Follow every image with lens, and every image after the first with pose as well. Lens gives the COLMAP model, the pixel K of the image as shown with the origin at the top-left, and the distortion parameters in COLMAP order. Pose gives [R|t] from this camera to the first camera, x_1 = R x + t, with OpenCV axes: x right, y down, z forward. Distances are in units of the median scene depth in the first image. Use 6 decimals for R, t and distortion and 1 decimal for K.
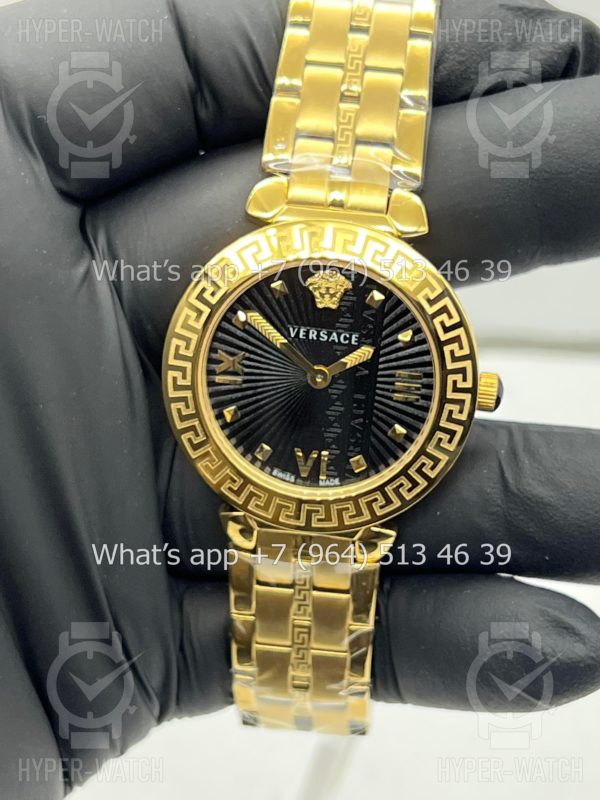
lens RADIAL K [[1876.6, 0, 272.6], [0, 1876.6, 380.3], [0, 0, 1]] dist [0.174016, 0.000000]
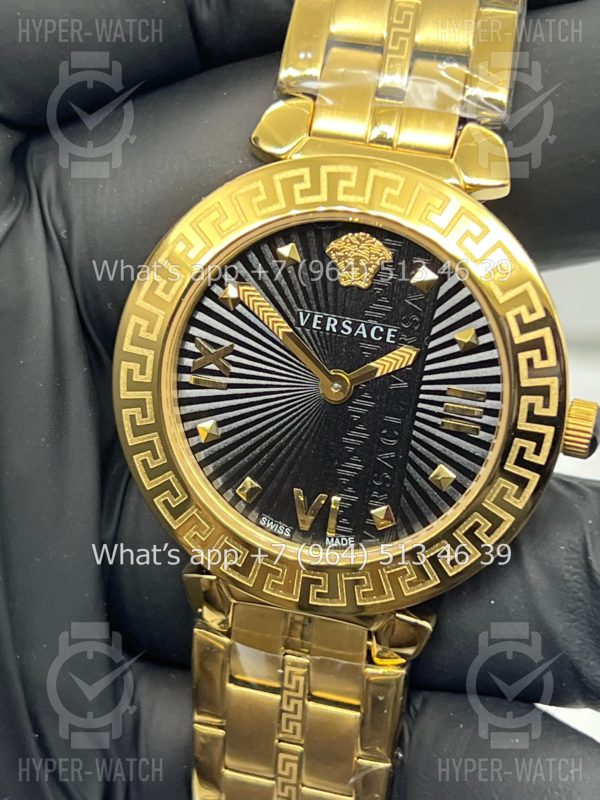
lens RADIAL K [[1876.6, 0, 267.3], [0, 1876.6, 381.9], [0, 0, 1]] dist [0.174016, 0.000000]
pose [[0.993429, 0.080705, -0.081156, 0.055848], [-0.086726, 0.993508, -0.073622, 0.049761], [0.074688, 0.080176, 0.993979, 0.310541]]
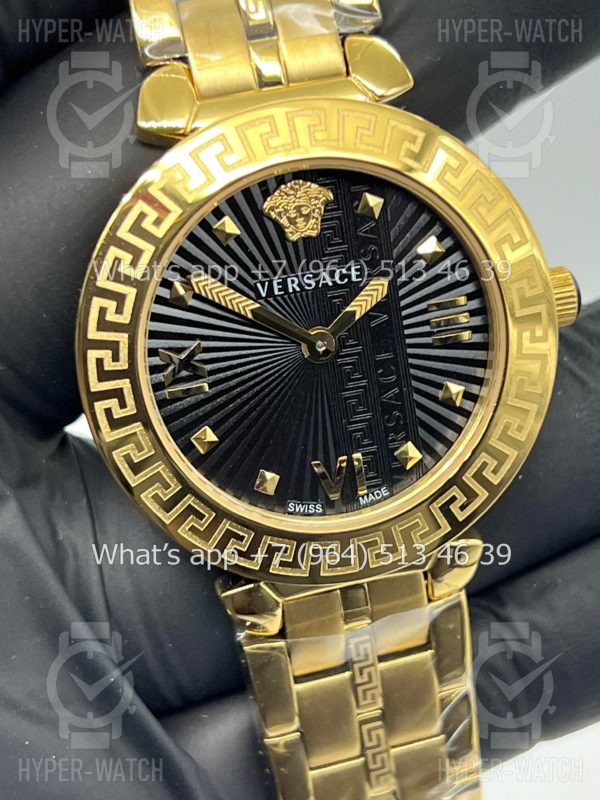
lens RADIAL K [[1876.6, 0, 304.3], [0, 1876.6, 398.4], [0, 0, 1]] dist [0.174016, 0.000000]
pose [[0.926647, -0.286862, 0.242971, -0.143989], [0.291860, 0.956328, 0.015980, 0.004063], [-0.236944, 0.056106, 0.969902, 0.370610]]
